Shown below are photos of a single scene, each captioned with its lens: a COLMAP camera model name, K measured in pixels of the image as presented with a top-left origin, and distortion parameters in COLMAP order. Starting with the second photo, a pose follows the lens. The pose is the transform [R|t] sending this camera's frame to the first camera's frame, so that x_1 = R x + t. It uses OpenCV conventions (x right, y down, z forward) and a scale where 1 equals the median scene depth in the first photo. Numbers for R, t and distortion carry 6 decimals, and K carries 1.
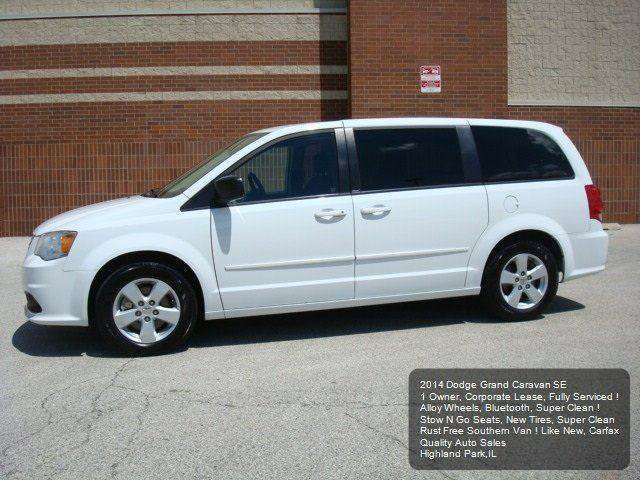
lens RADIAL K [[662.6, 0, 324.5], [0, 662.6, 223.4], [0, 0, 1]] dist [-0.120406, 0.000000]
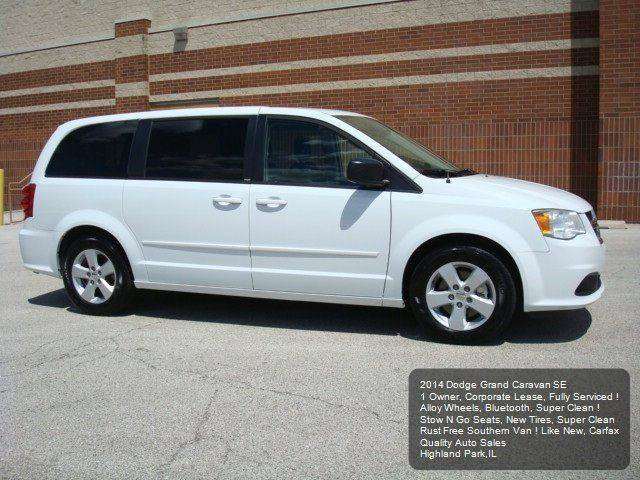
lens RADIAL K [[662.6, 0, 324.5], [0, 662.6, 211.6], [0, 0, 1]] dist [-0.120406, 0.000000]
pose [[0.840607, 0.048564, -0.539465, 0.207702], [-0.041597, 0.998819, 0.025099, -0.010156], [0.540047, 0.001342, 0.841634, 0.066043]]
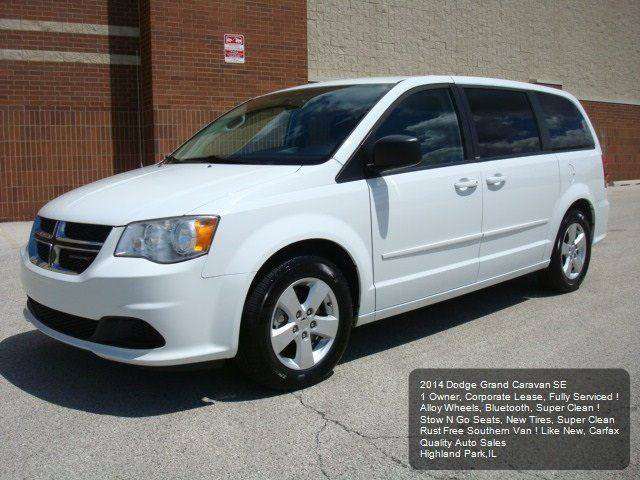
lens RADIAL K [[662.6, 0, 341.6], [0, 662.6, 228.2], [0, 0, 1]] dist [-0.120406, 0.000000]
pose [[0.877441, -0.046357, 0.477439, -0.161324], [0.029088, 0.998630, 0.043503, 0.000085], [-0.478802, -0.024284, 0.877587, 0.100433]]
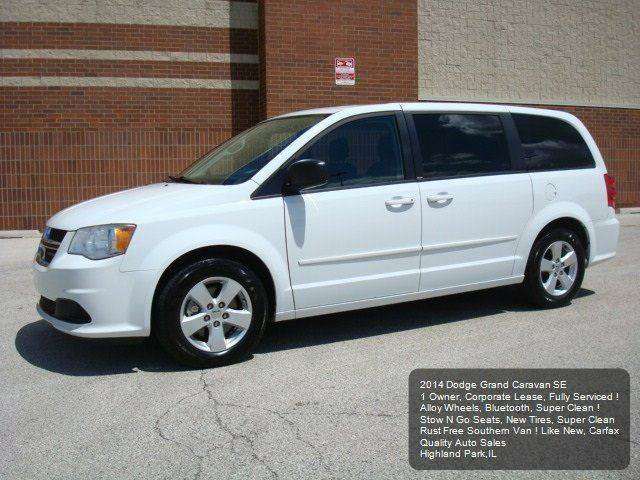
lens RADIAL K [[662.6, 0, 336.4], [0, 662.6, 234.3], [0, 0, 1]] dist [-0.120406, 0.000000]
pose [[0.971252, -0.018208, 0.237355, -0.090598], [0.012980, 0.999638, 0.023568, 0.002537], [-0.237698, -0.019809, 0.971137, 0.033669]]
